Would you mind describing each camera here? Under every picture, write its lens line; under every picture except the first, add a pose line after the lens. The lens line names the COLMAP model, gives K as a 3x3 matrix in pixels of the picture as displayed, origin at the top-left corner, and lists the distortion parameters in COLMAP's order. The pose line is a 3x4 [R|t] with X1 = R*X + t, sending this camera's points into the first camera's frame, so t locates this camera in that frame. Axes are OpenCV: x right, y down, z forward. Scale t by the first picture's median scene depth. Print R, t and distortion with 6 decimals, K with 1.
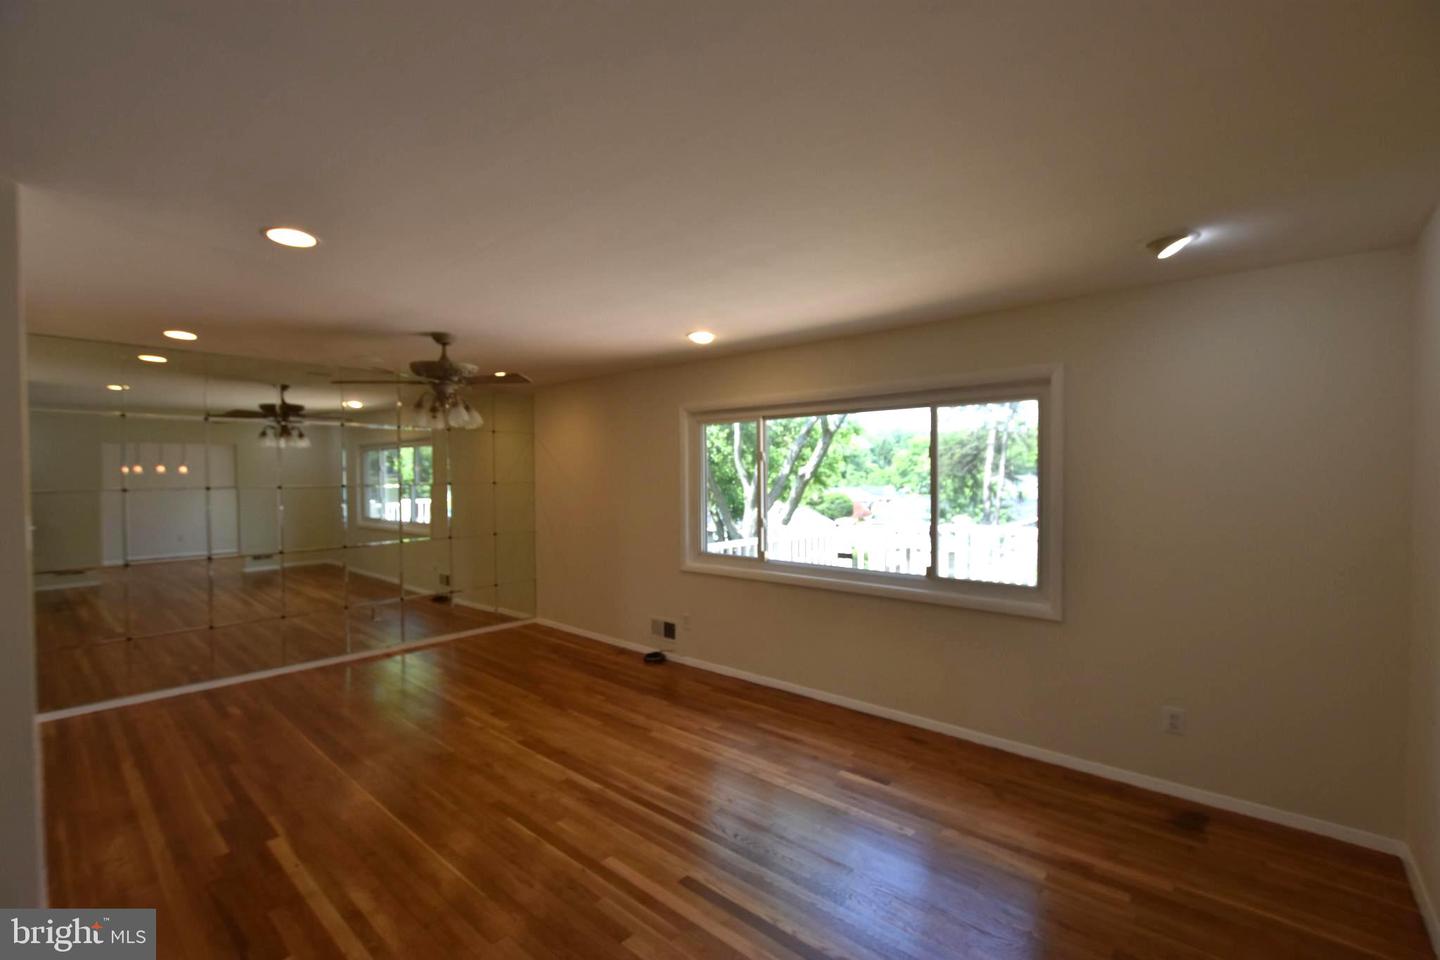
lens RADIAL K [[632.3, 0, 716.3], [0, 632.3, 485.4], [0, 0, 1]] dist [-0.030554, 0.005207]
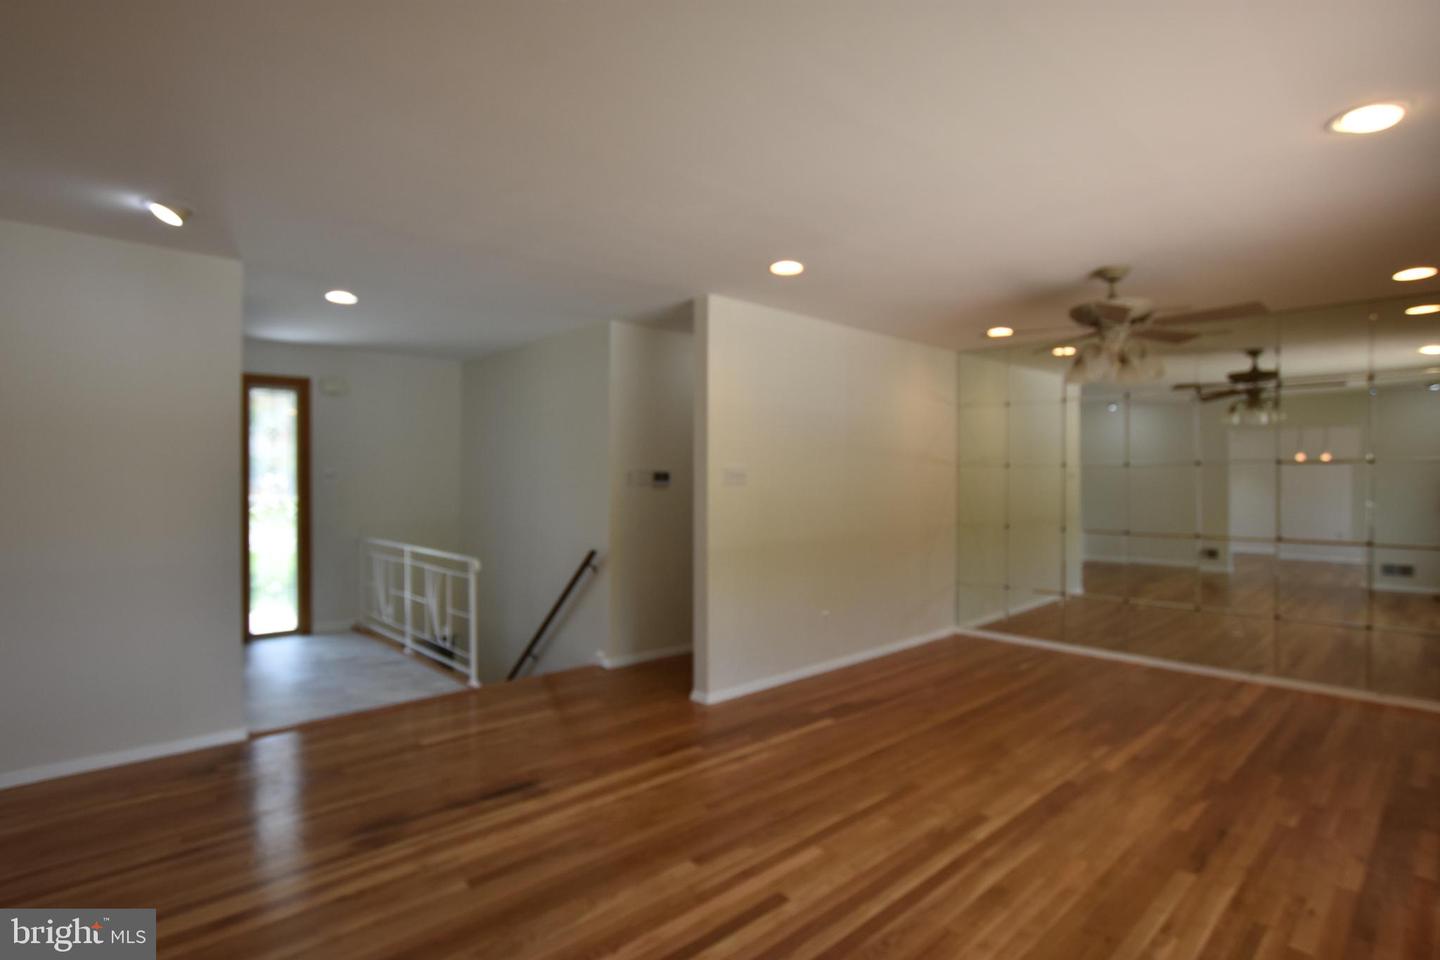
lens RADIAL K [[725.3, 0, 720.0], [0, 725.3, 480.0], [0, 0, 1]] dist [-0.024098, 0.000114]
pose [[-0.084291, 0.010400, -0.996387, 0.587617], [-0.021444, 0.999695, 0.012248, 0.037182], [0.996210, 0.022399, -0.084043, 0.632272]]
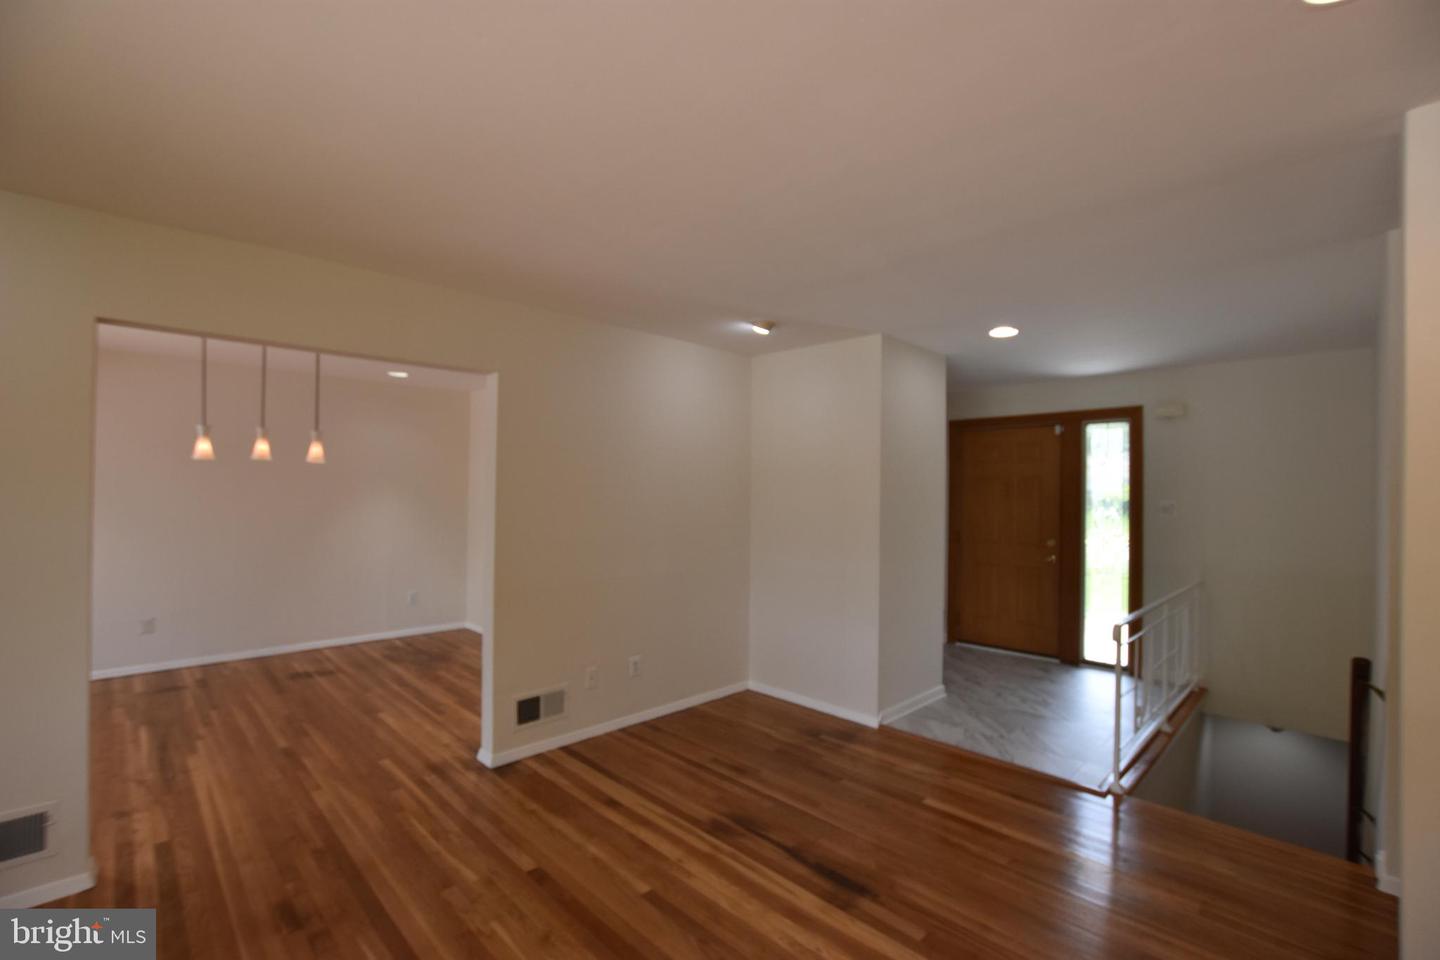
lens RADIAL K [[632.3, 0, 716.3], [0, 632.3, 485.4], [0, 0, 1]] dist [-0.030554, 0.005207]
pose [[-0.997225, -0.002084, 0.074415, -0.129164], [-0.001505, 0.999968, 0.007839, 0.009809], [-0.074429, 0.007705, -0.997197, 0.955956]]
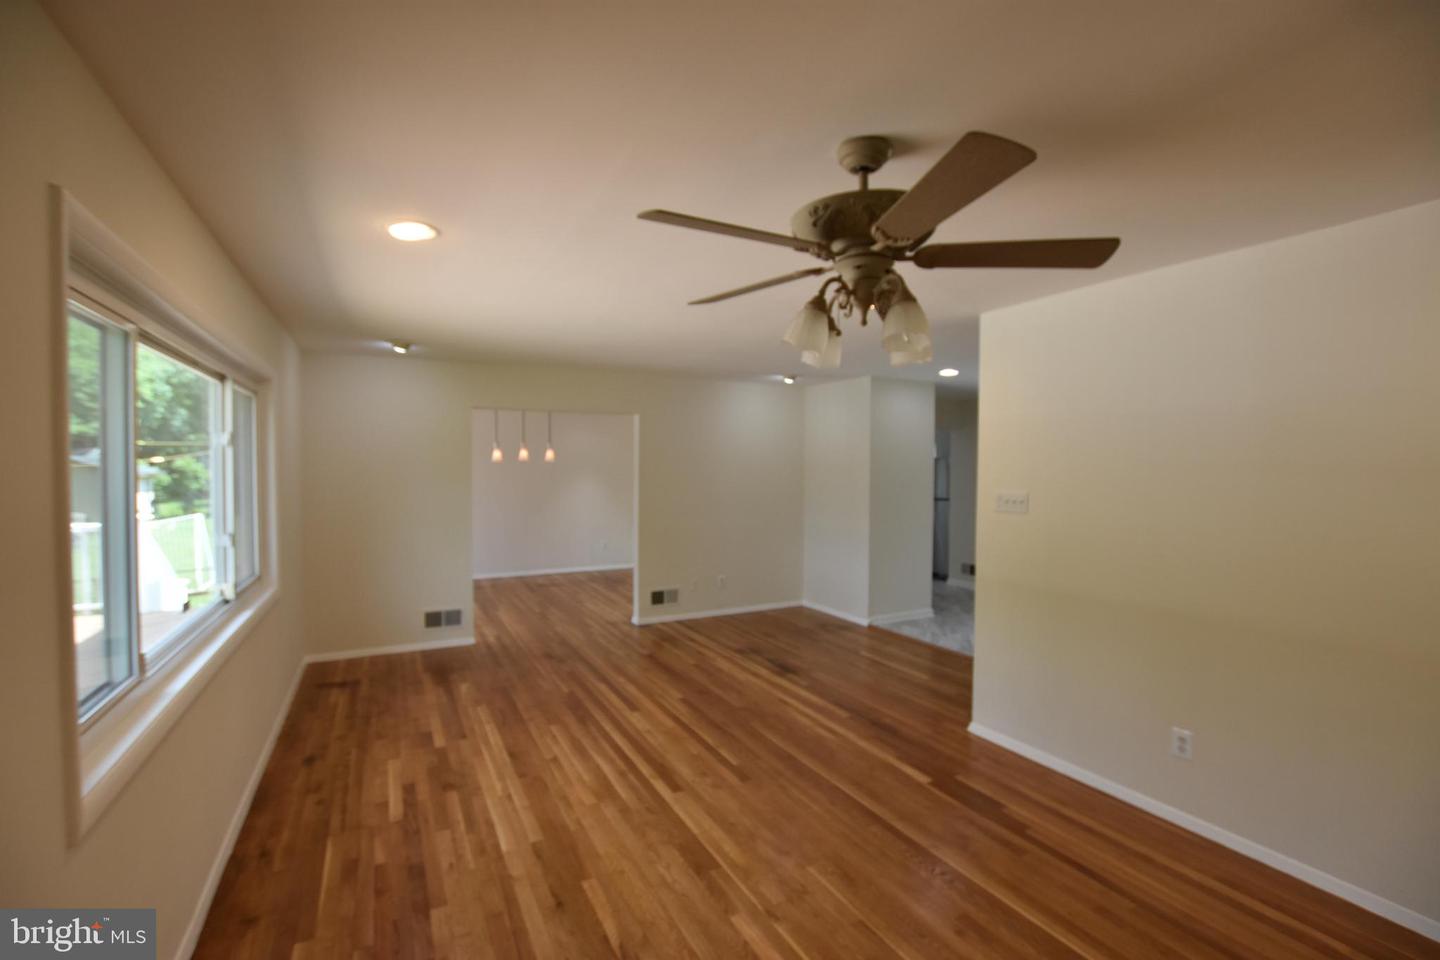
lens RADIAL K [[647.0, 0, 720.0], [0, 647.0, 480.0], [0, 0, 1]] dist [-0.052246, 0.000047]
pose [[-0.934745, -0.003318, 0.355303, -0.549464], [0.009599, 0.999356, 0.034587, -0.026105], [-0.355189, 0.035741, -0.934111, 1.595580]]
